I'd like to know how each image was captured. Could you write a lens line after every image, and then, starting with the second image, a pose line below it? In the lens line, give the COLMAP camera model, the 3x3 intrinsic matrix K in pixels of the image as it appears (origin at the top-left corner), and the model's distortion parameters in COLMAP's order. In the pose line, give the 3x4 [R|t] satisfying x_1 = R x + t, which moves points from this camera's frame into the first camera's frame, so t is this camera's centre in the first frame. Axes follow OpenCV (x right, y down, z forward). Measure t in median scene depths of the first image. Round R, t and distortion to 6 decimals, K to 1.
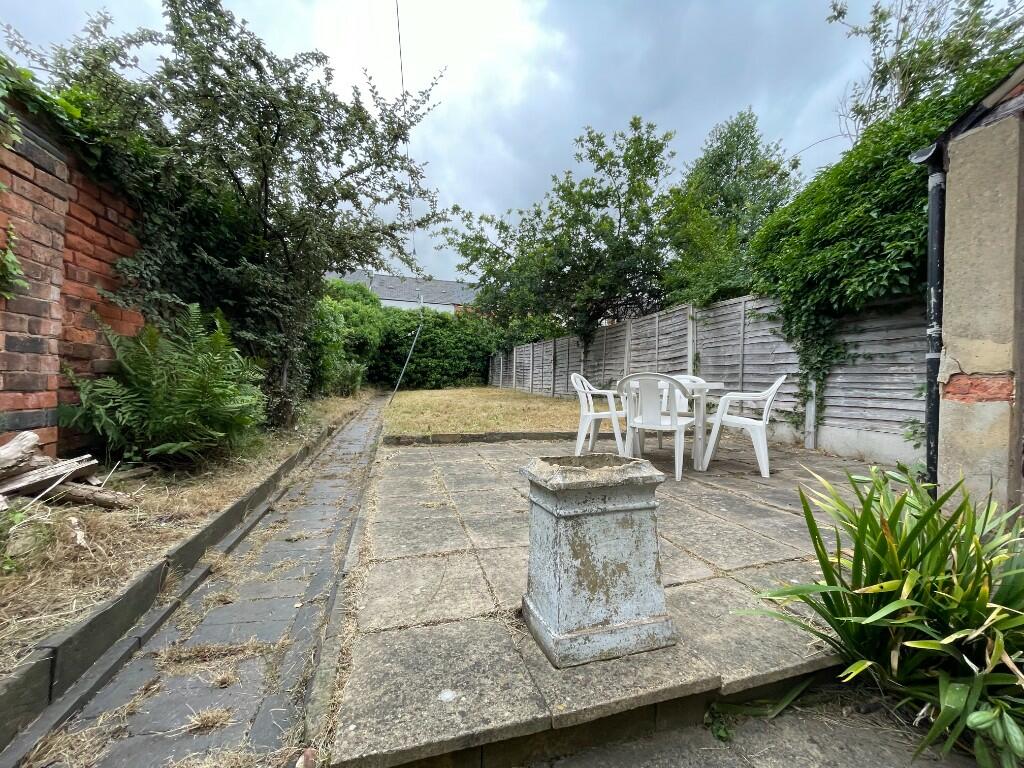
lens RADIAL K [[412.3, 0, 514.0], [0, 412.3, 378.6], [0, 0, 1]] dist [-0.001441, 0.000065]
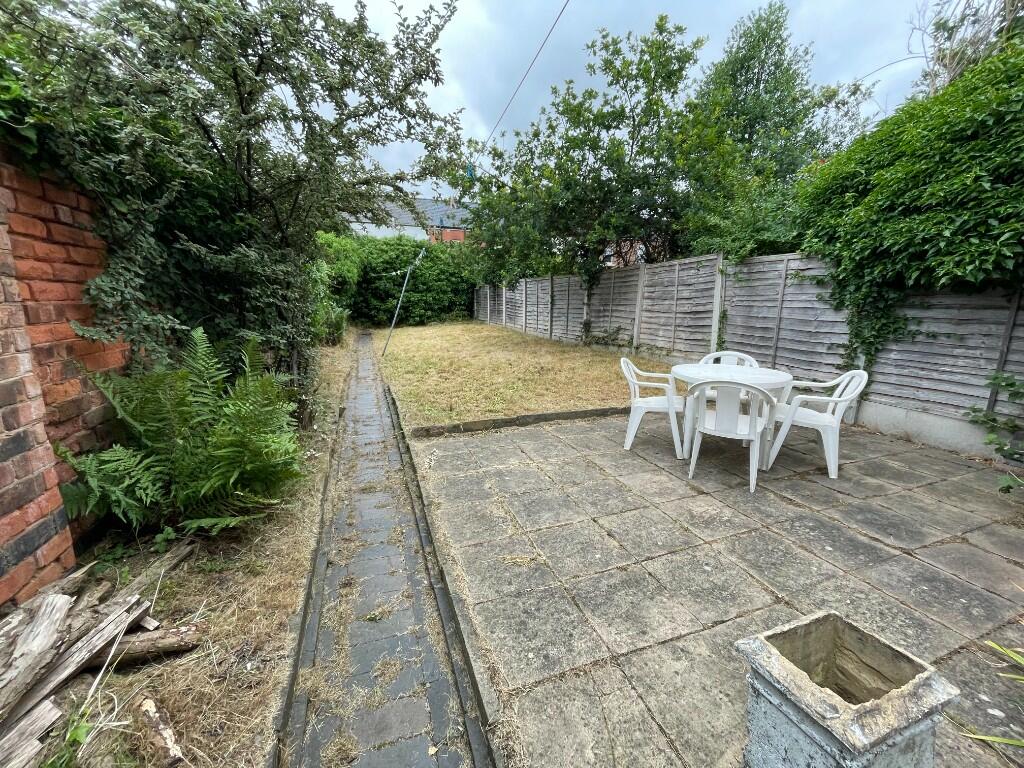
lens RADIAL K [[412.3, 0, 514.0], [0, 412.3, 378.6], [0, 0, 1]] dist [-0.001441, 0.000065]
pose [[0.997697, -0.031705, 0.059967, -0.128904], [0.019557, 0.980951, 0.193268, -0.130247], [-0.064952, -0.191650, 0.979312, 0.097863]]
